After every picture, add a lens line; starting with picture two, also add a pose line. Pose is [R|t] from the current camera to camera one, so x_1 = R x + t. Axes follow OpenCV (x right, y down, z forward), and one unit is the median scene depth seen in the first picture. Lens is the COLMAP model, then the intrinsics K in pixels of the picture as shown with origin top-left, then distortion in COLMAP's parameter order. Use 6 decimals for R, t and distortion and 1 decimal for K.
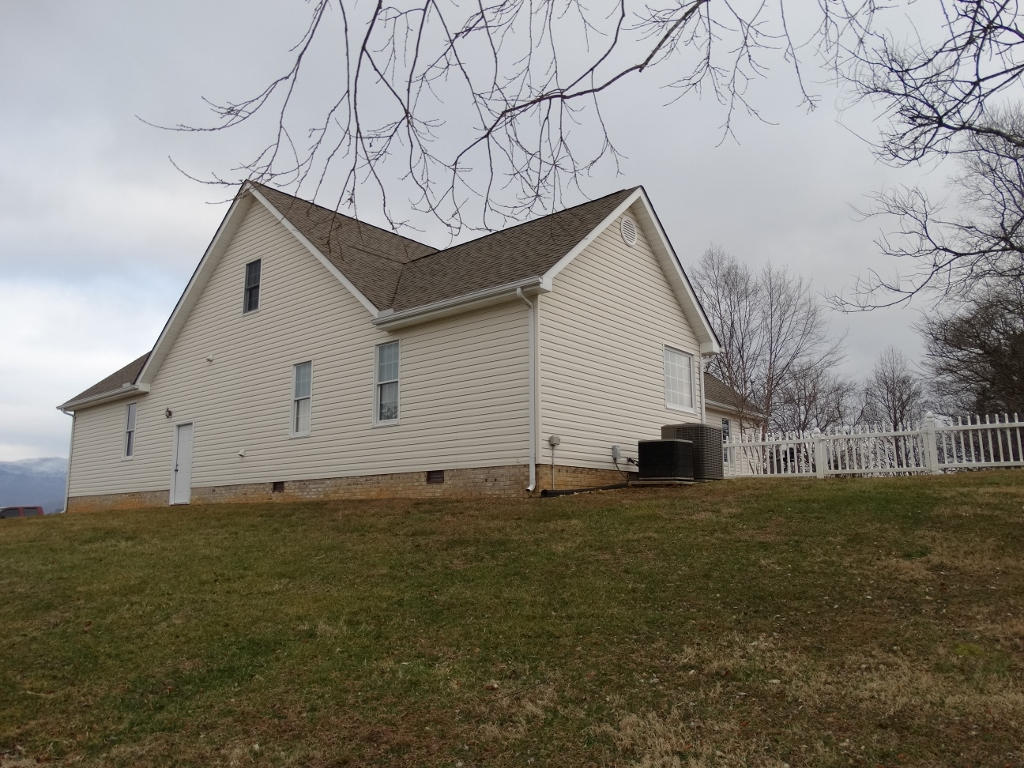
lens RADIAL K [[738.1, 0, 512.4], [0, 738.1, 386.9], [0, 0, 1]] dist [0.013314, 0.001687]
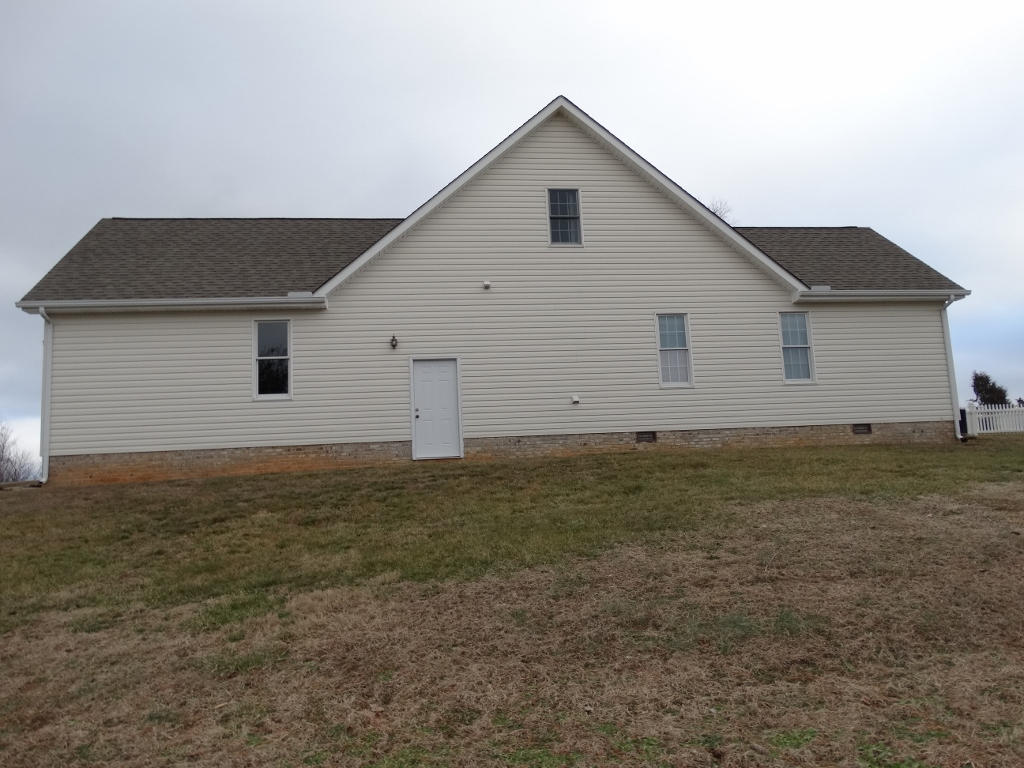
lens RADIAL K [[738.1, 0, 511.8], [0, 738.1, 382.1], [0, 0, 1]] dist [0.013314, 0.001687]
pose [[0.676014, 0.081396, 0.732380, -1.181437], [-0.090263, 0.995543, -0.027327, 0.108728], [-0.731340, -0.047634, 0.680348, 0.485524]]
